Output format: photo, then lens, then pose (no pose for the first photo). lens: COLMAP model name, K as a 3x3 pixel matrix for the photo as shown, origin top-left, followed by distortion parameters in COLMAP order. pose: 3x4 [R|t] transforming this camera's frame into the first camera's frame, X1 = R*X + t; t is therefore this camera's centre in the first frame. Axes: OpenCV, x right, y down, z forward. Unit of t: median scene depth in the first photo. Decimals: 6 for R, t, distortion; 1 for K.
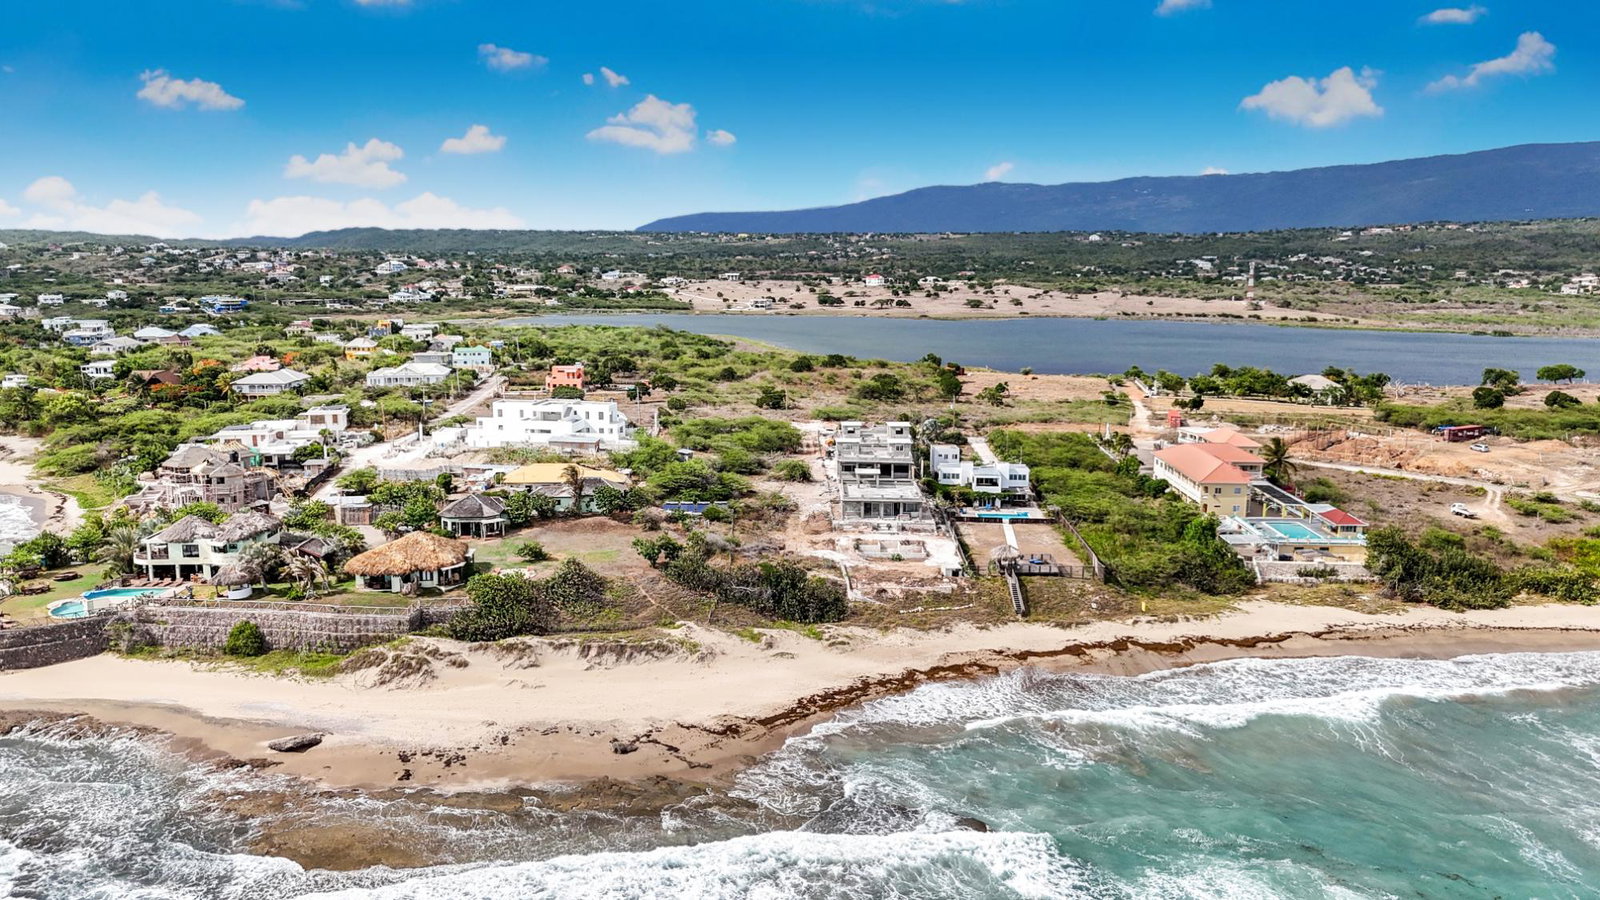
lens RADIAL K [[1176.7, 0, 800.0], [0, 1176.7, 450.0], [0, 0, 1]] dist [0.060505, -0.056198]
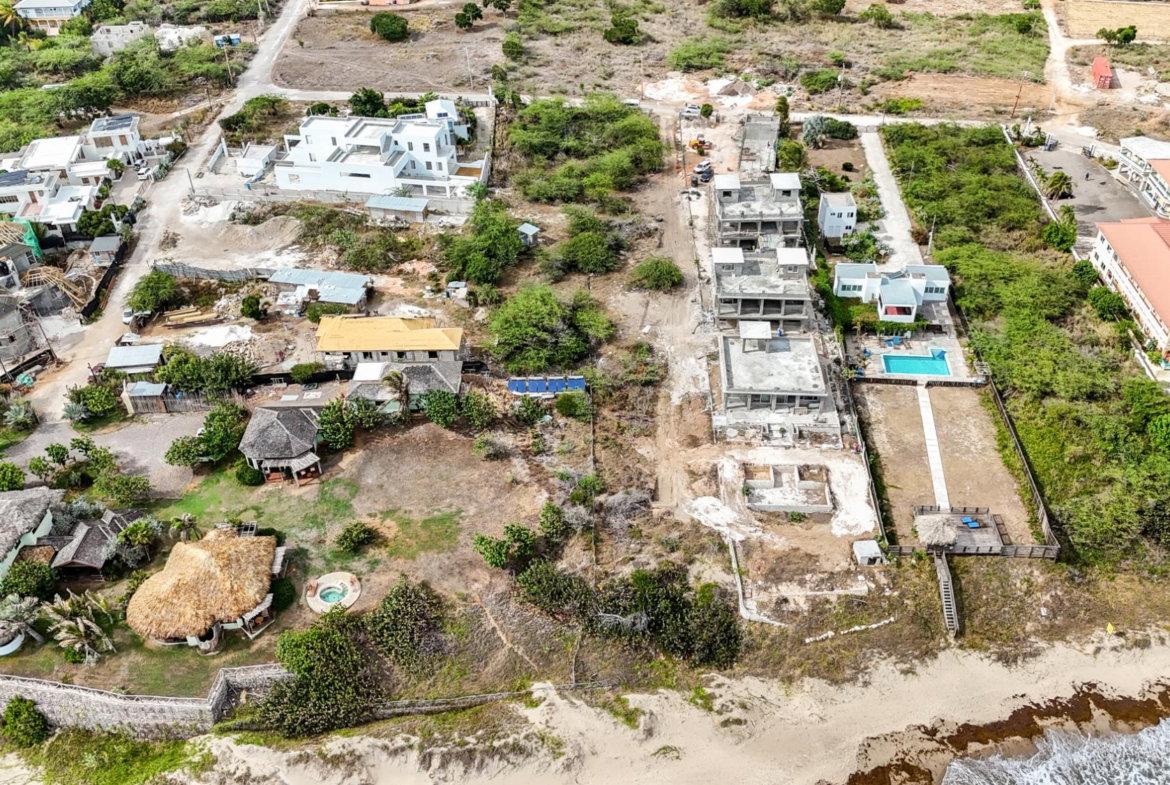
lens RADIAL K [[1026.1, 0, 585.0], [0, 1026.1, 392.5], [0, 0, 1]] dist [0.059906, -0.055338]
pose [[0.998900, 0.000053, -0.046889, -0.034437], [0.021757, 0.885306, 0.464500, -0.354021], [0.041536, -0.465009, 0.884331, 0.443778]]
